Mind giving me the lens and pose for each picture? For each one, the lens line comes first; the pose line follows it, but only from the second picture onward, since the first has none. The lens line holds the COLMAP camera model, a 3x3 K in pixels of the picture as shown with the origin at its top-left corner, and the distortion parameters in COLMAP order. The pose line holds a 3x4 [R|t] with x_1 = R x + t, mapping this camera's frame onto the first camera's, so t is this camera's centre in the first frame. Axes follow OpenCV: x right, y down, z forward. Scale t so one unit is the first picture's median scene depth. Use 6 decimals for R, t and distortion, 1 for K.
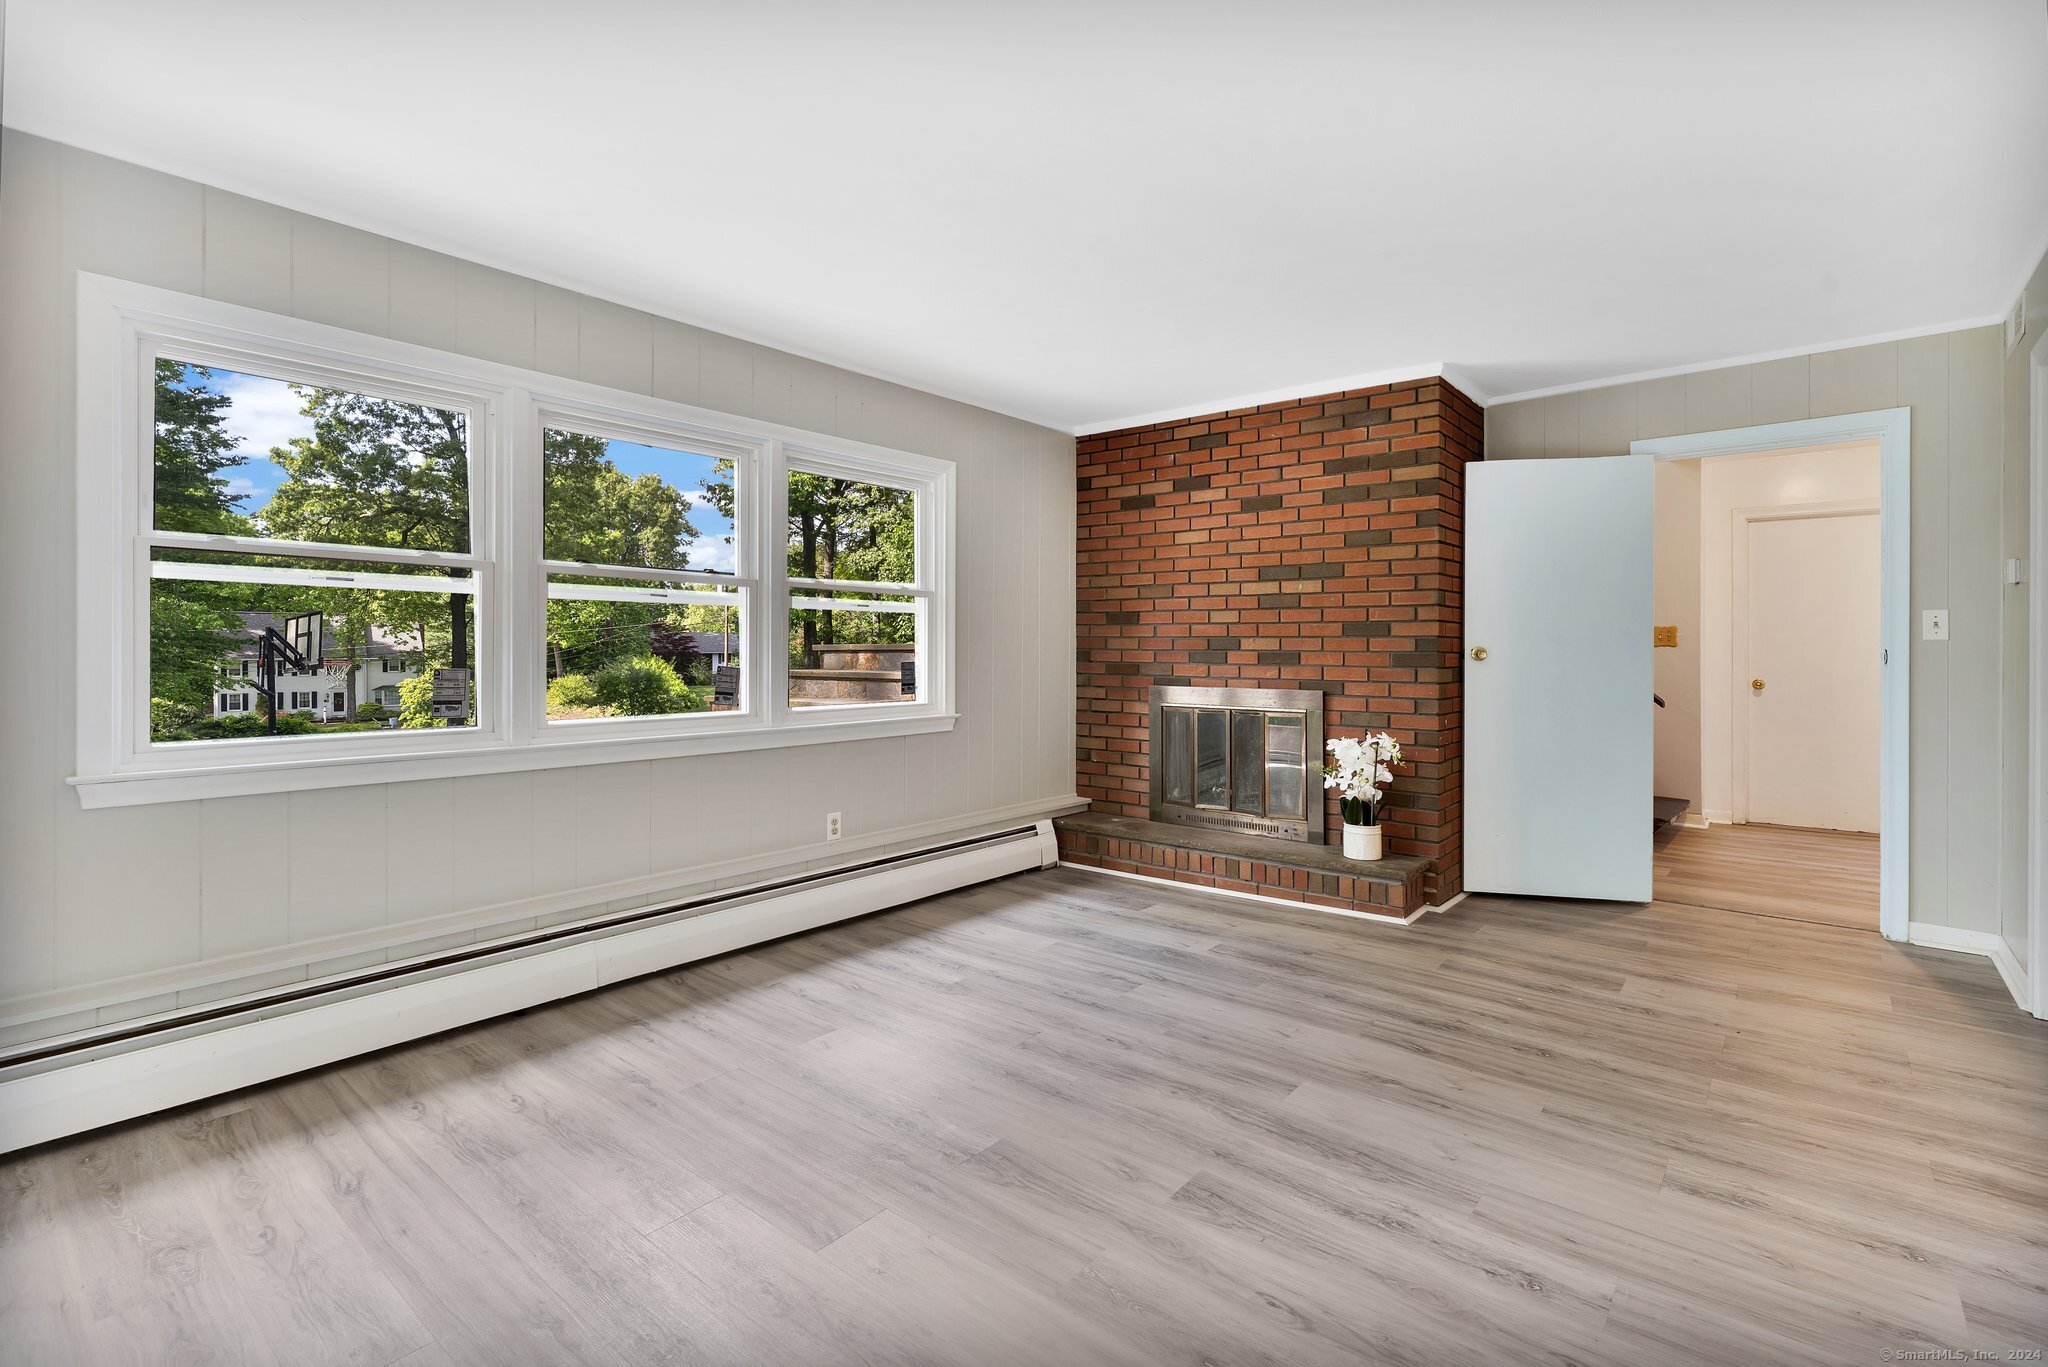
lens RADIAL K [[939.0, 0, 1033.2], [0, 939.0, 630.6], [0, 0, 1]] dist [0.007592, -0.000647]
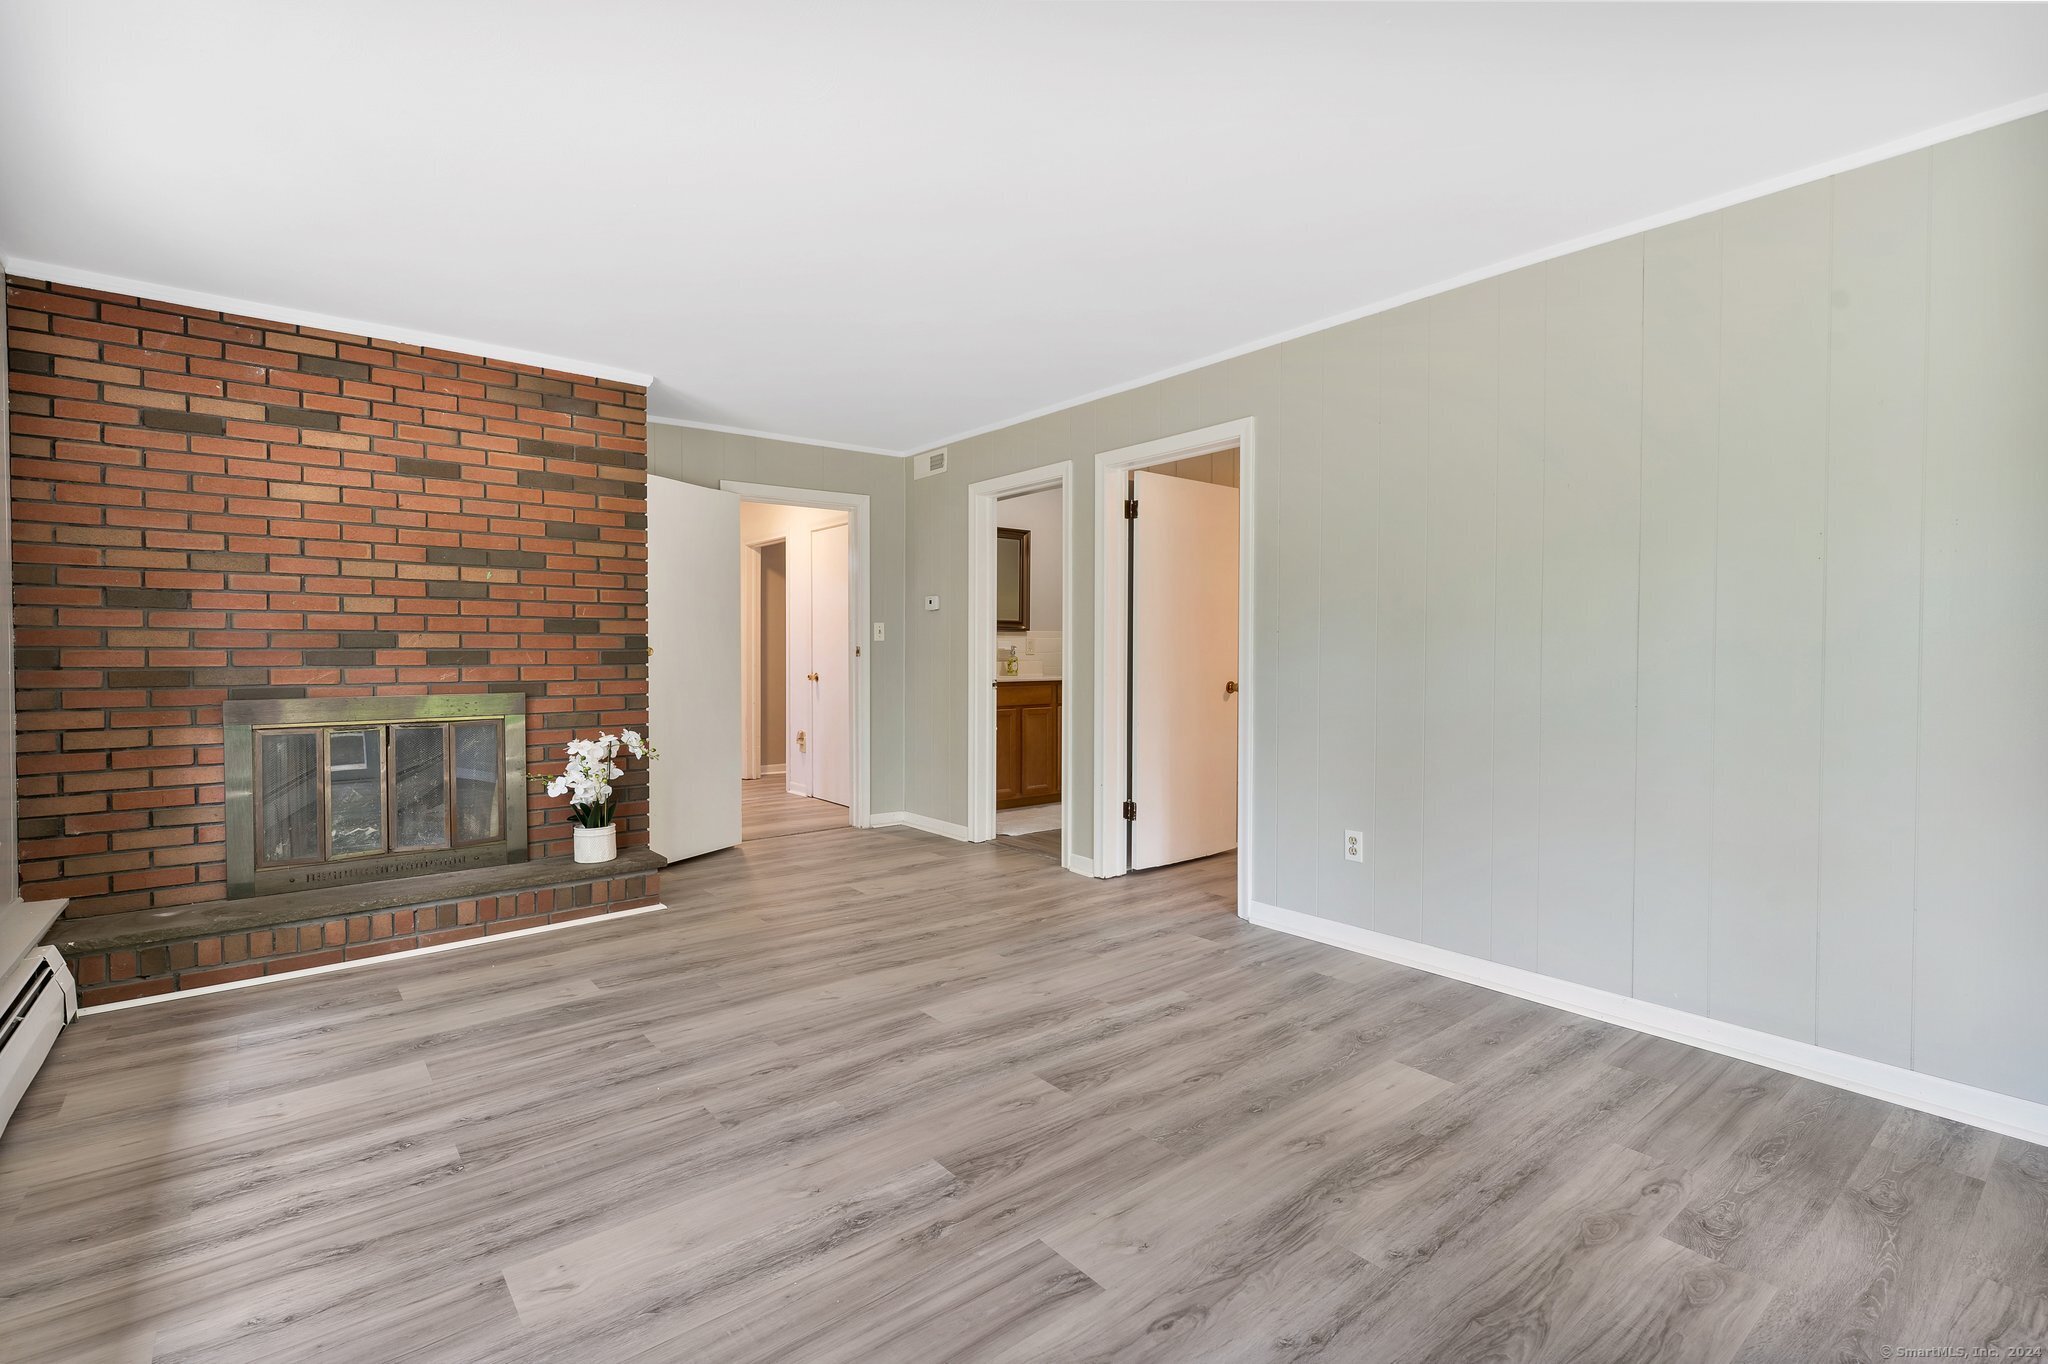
lens RADIAL K [[939.0, 0, 962.2], [0, 939.0, 646.5], [0, 0, 1]] dist [0.007592, -0.000647]
pose [[0.228985, -0.000023, 0.973430, -0.496753], [-0.017160, 0.999845, 0.004060, 0.008907], [-0.973279, -0.017634, 0.228949, 0.396881]]
